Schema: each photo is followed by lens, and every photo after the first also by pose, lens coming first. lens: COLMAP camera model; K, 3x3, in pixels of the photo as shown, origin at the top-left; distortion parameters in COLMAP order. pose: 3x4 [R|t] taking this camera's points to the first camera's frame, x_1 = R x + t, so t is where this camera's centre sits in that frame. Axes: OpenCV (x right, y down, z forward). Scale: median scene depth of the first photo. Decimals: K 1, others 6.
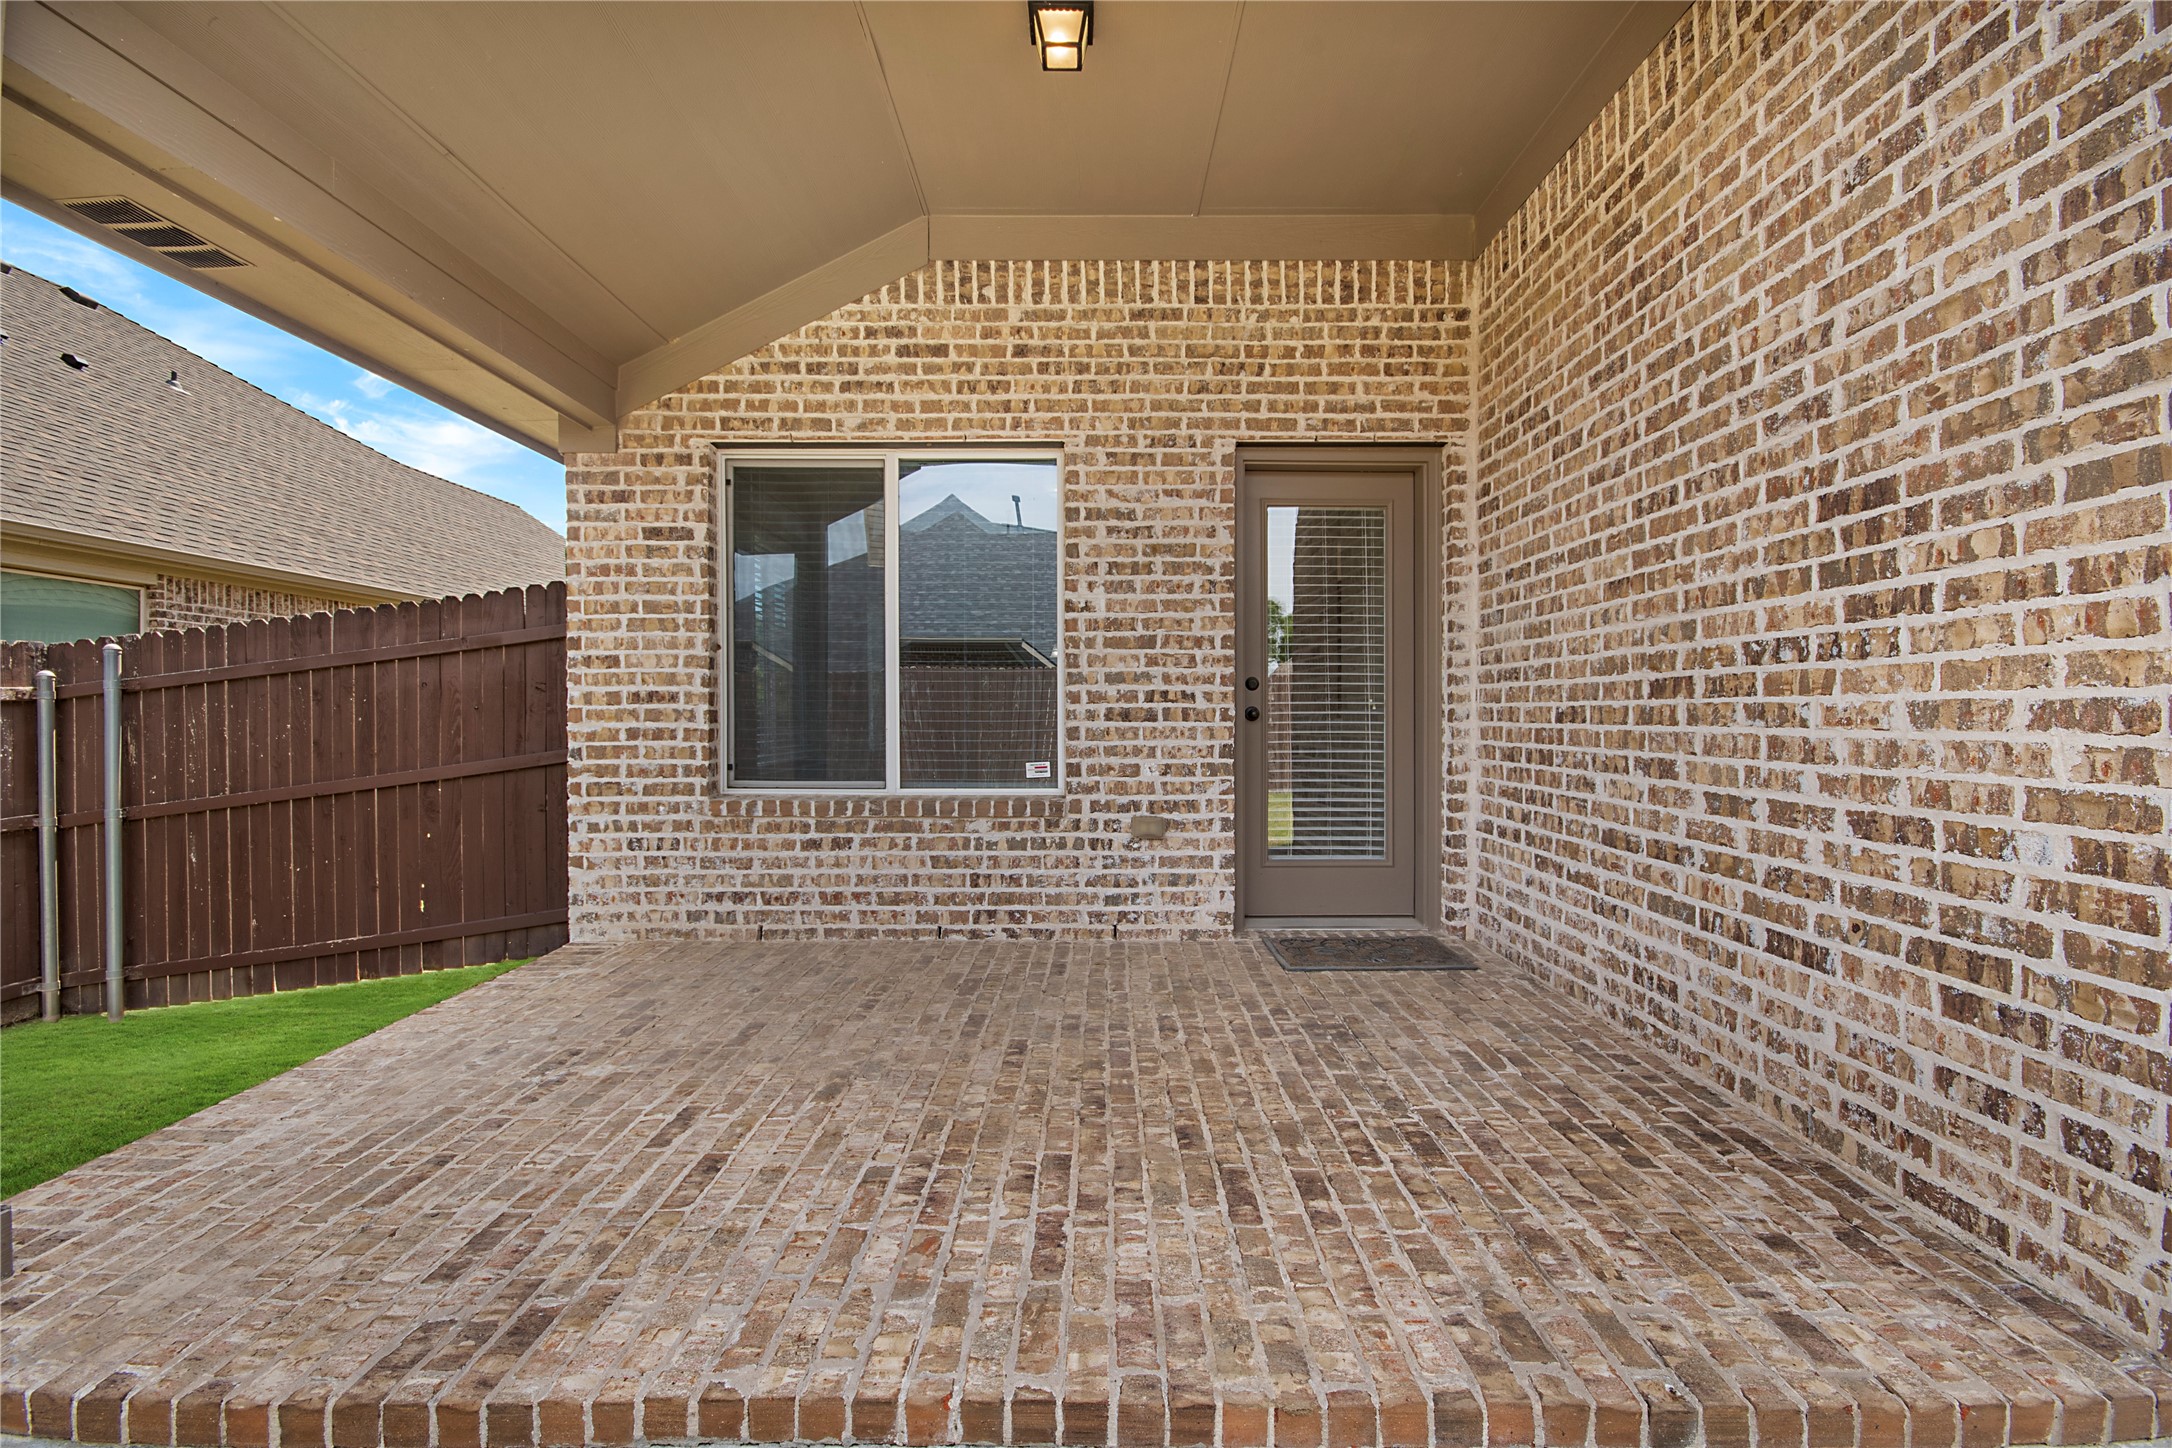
lens RADIAL K [[979.7, 0, 1074.1], [0, 979.7, 710.3], [0, 0, 1]] dist [0.006041, -0.006441]
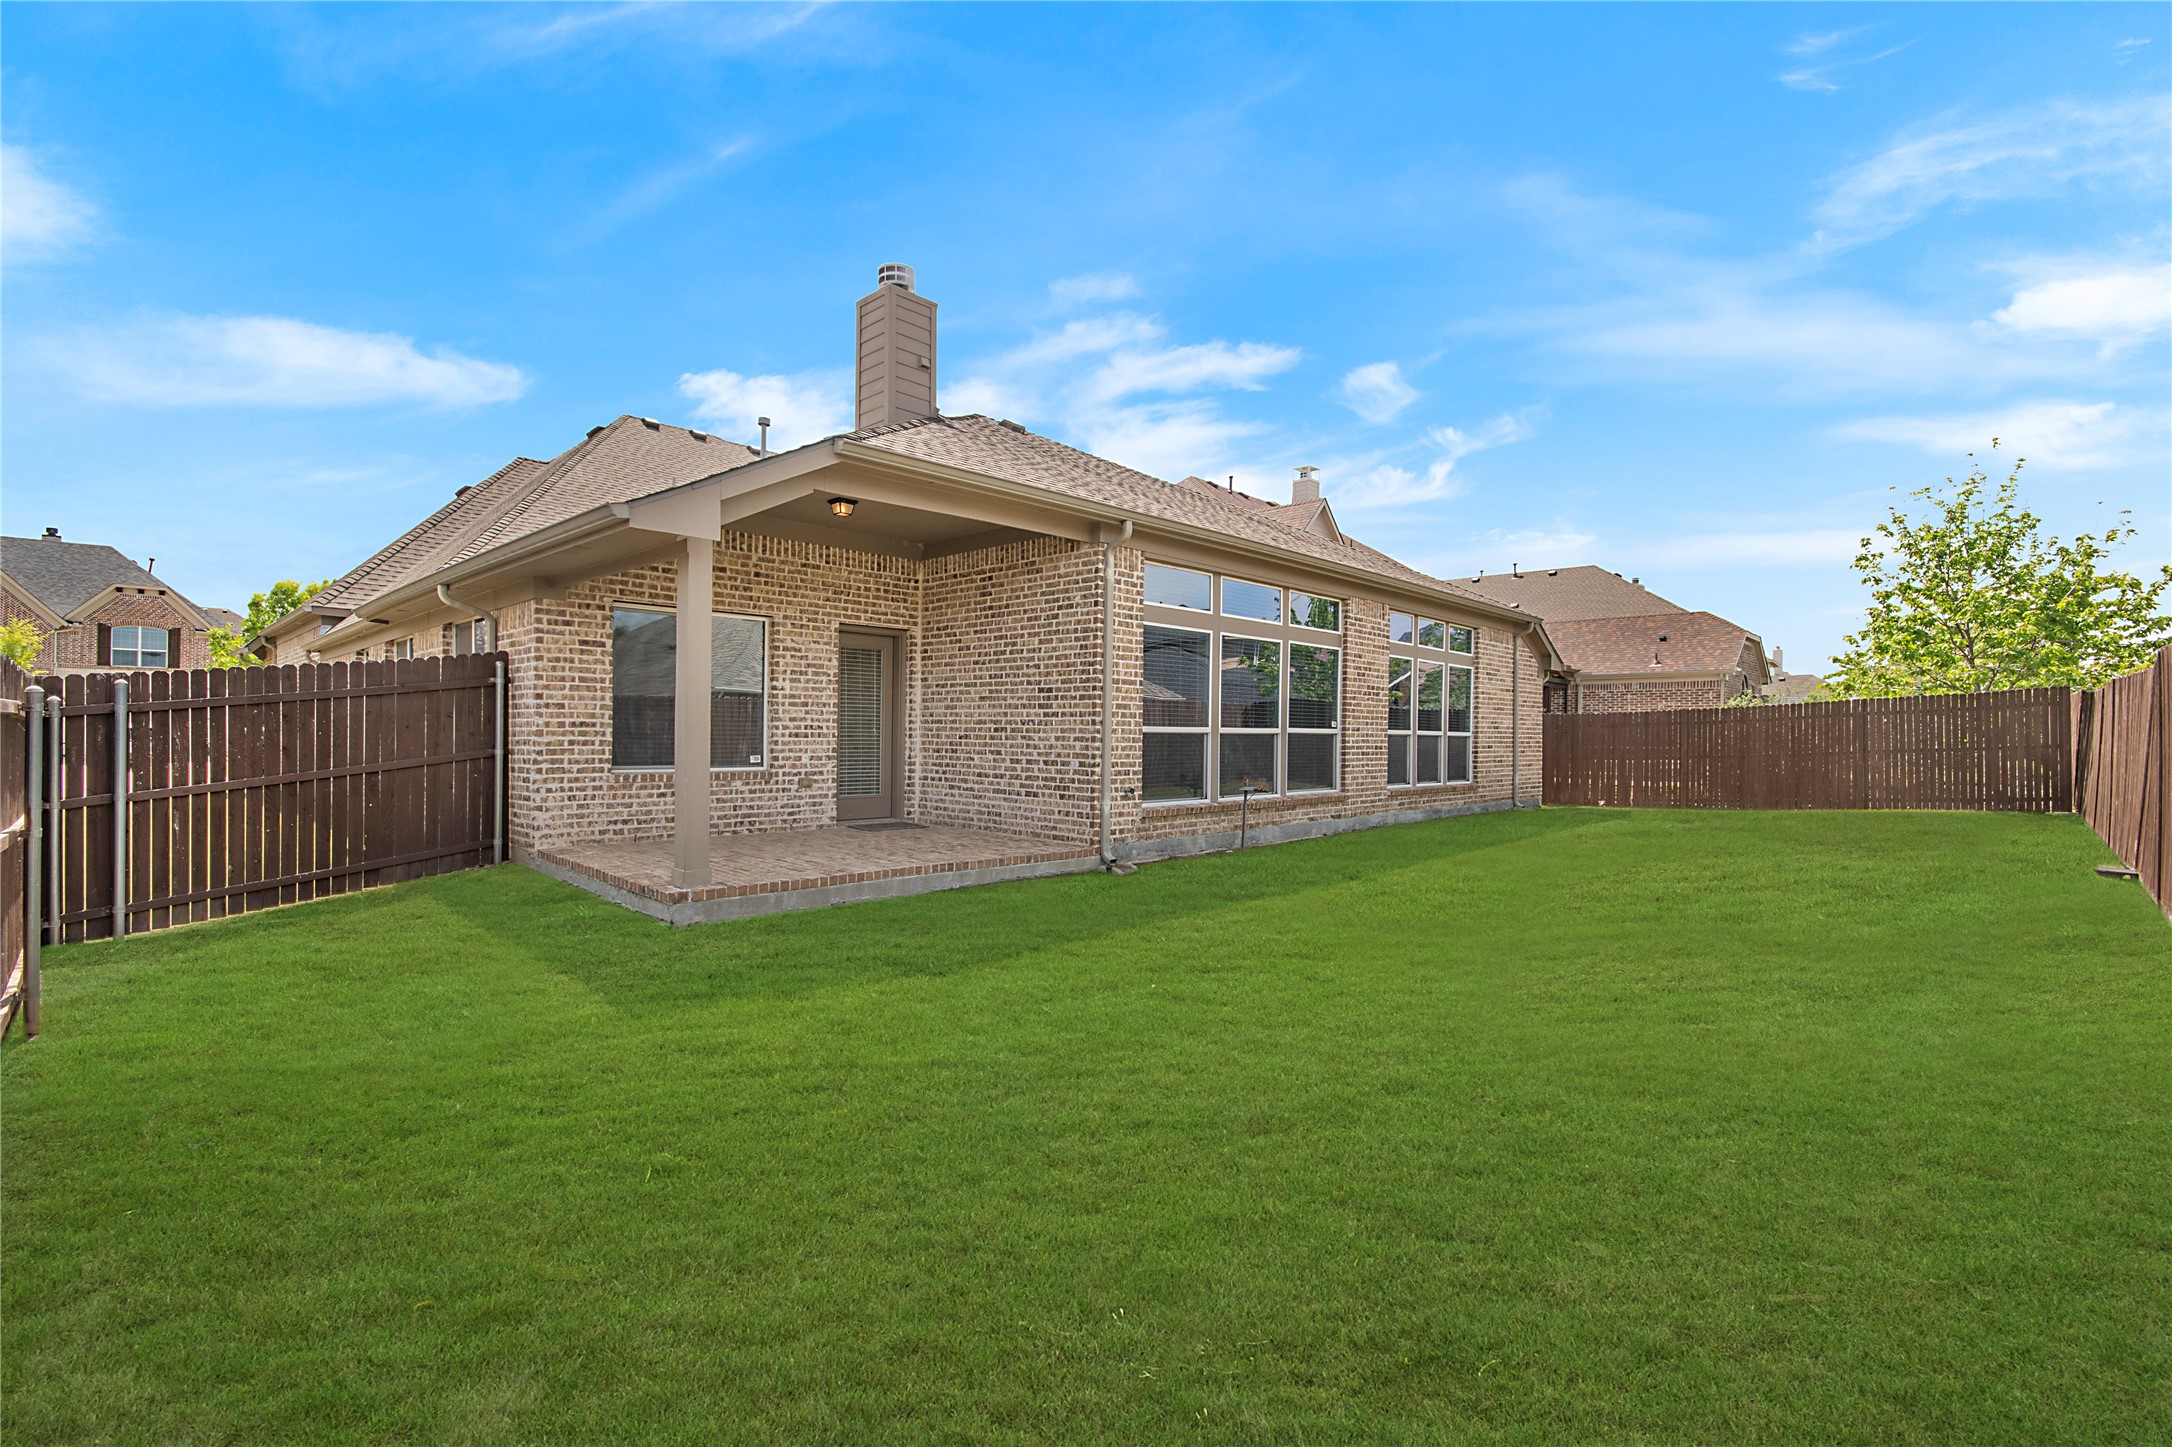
lens RADIAL K [[979.7, 0, 1092.4], [0, 979.7, 740.4], [0, 0, 1]] dist [0.006041, -0.006441]
pose [[0.692092, 0.002940, 0.721803, -1.156120], [-0.016448, 0.999796, 0.011698, -0.021382], [-0.721622, -0.019968, 0.692000, -1.142163]]
